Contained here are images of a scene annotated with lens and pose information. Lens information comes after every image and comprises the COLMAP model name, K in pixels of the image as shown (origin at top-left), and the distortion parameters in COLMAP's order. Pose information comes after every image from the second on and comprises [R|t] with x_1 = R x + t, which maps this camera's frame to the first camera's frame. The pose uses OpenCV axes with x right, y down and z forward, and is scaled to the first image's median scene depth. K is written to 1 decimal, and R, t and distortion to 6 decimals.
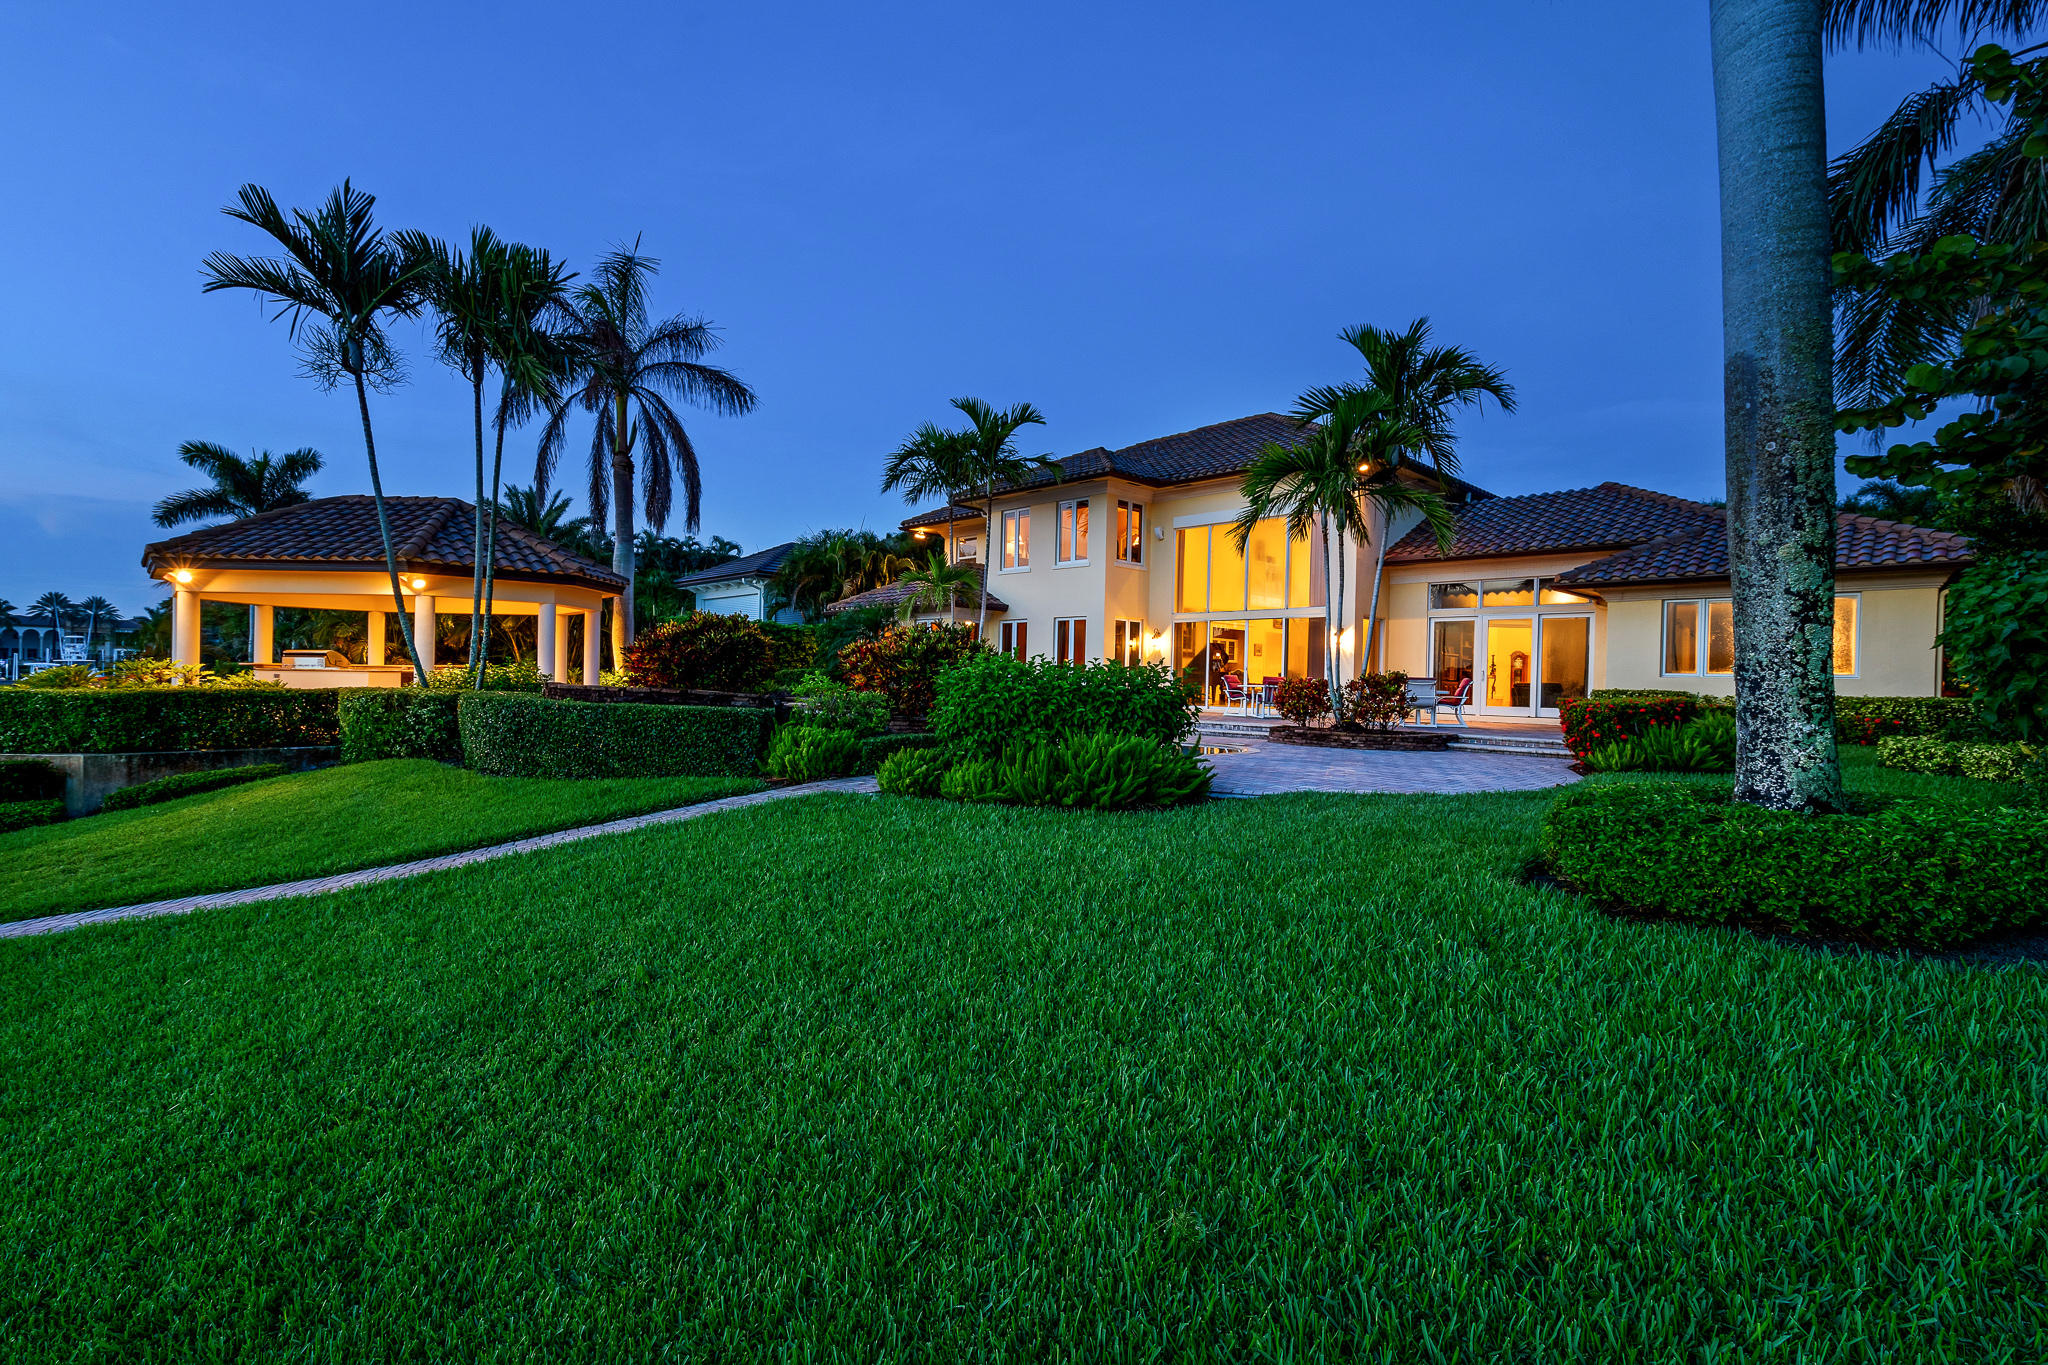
lens RADIAL K [[921.9, 0, 1024.0], [0, 921.9, 682.5], [0, 0, 1]] dist [-0.001672, 0.001145]
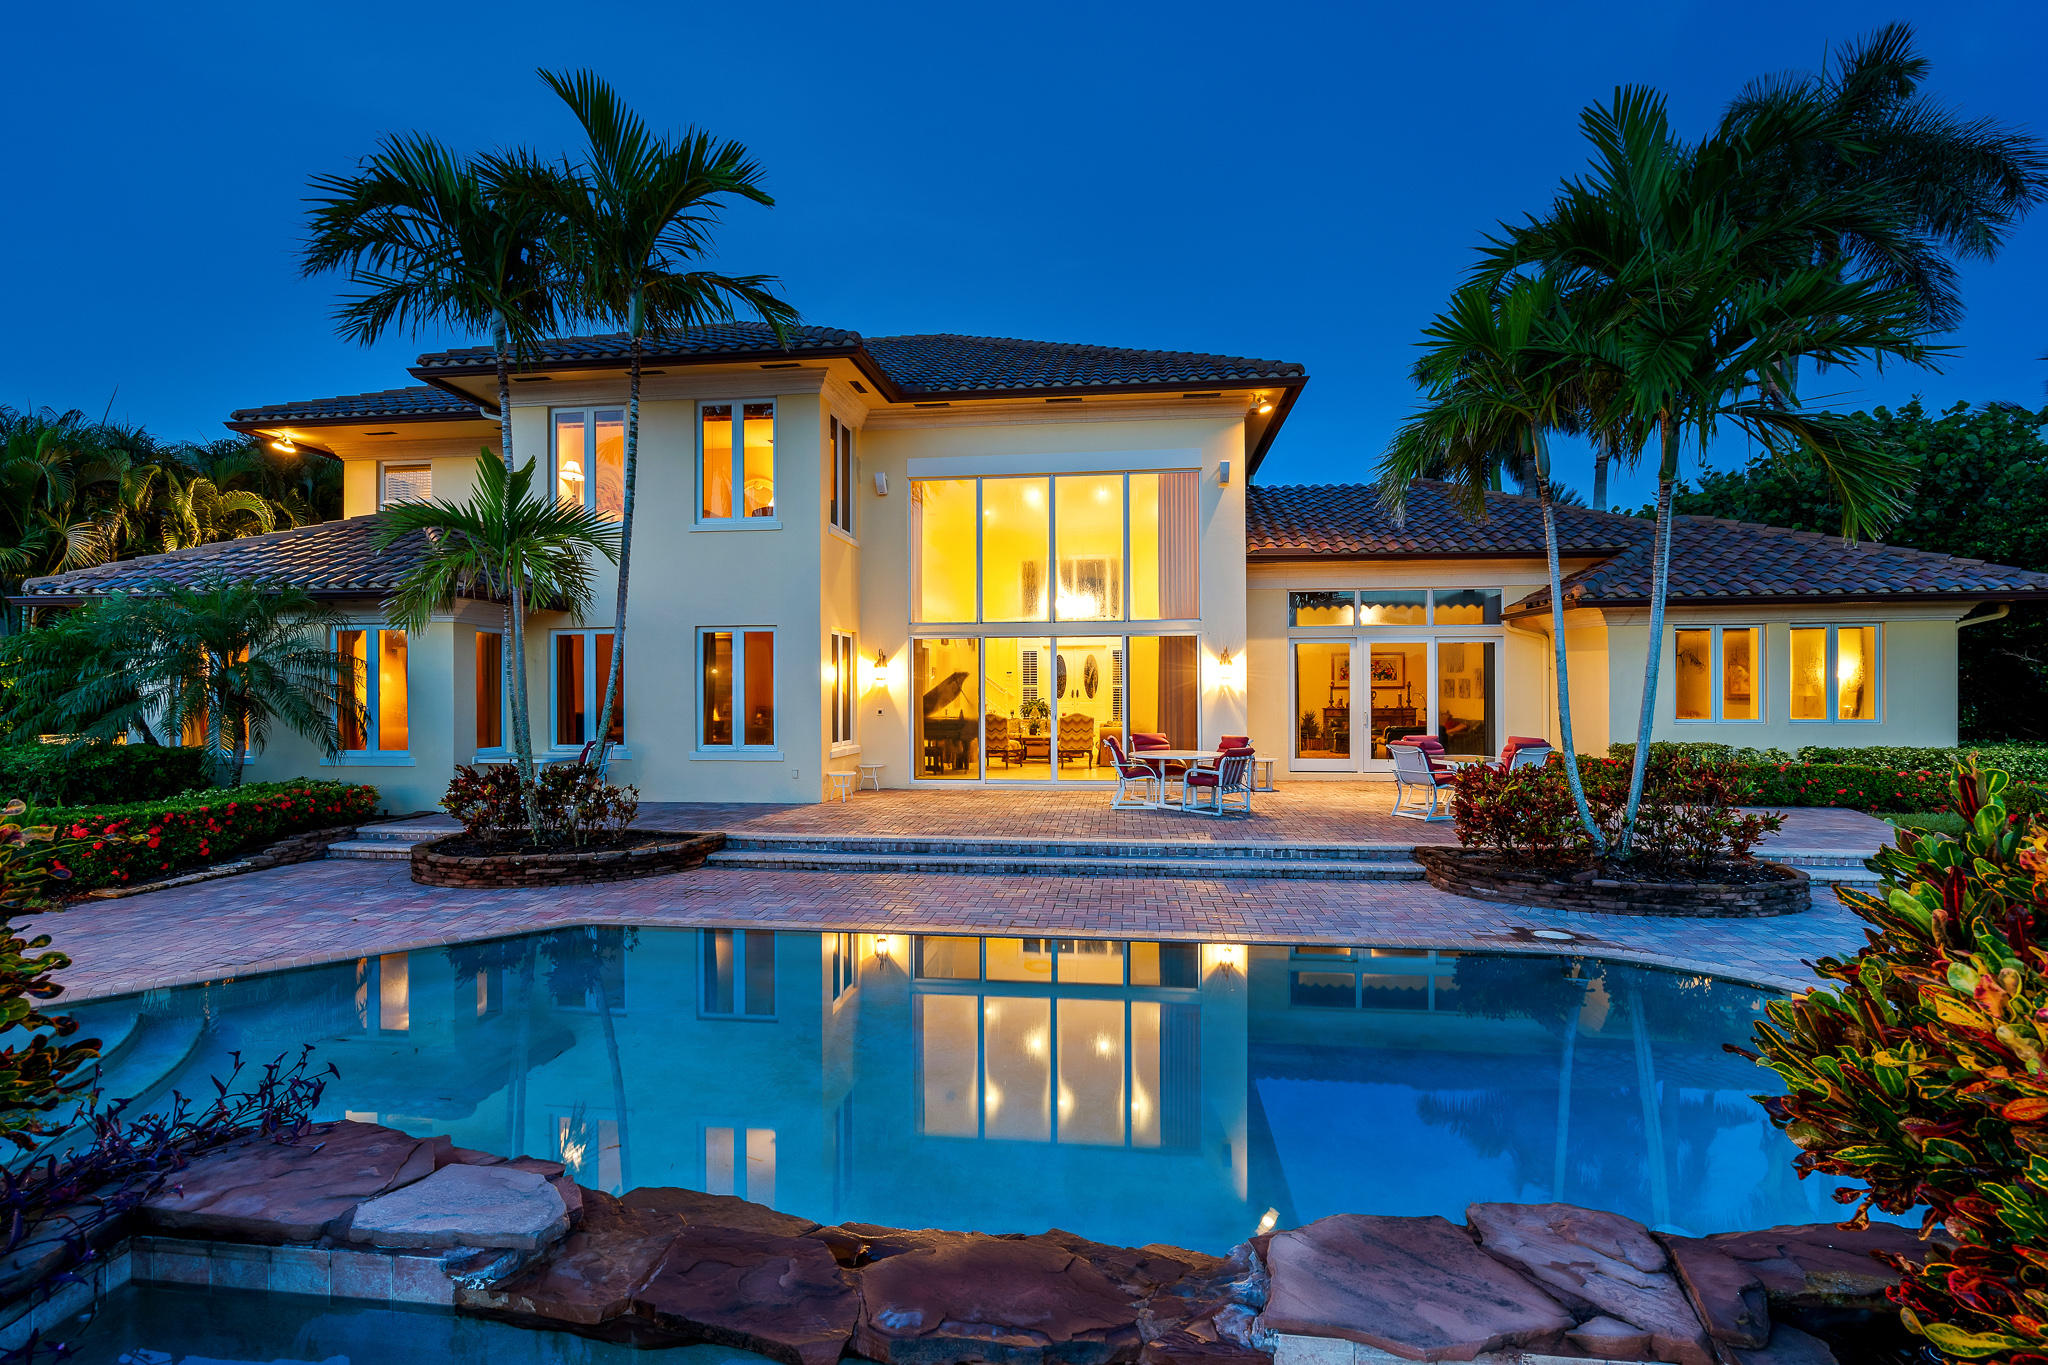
lens RADIAL K [[934.3, 0, 1024.0], [0, 934.3, 682.5], [0, 0, 1]] dist [-0.001245, 0.001204]
pose [[0.785405, -0.018203, 0.618715, -0.167413], [0.021896, 0.999759, 0.001619, -0.041917], [-0.618595, 0.012276, 0.785614, 0.559089]]
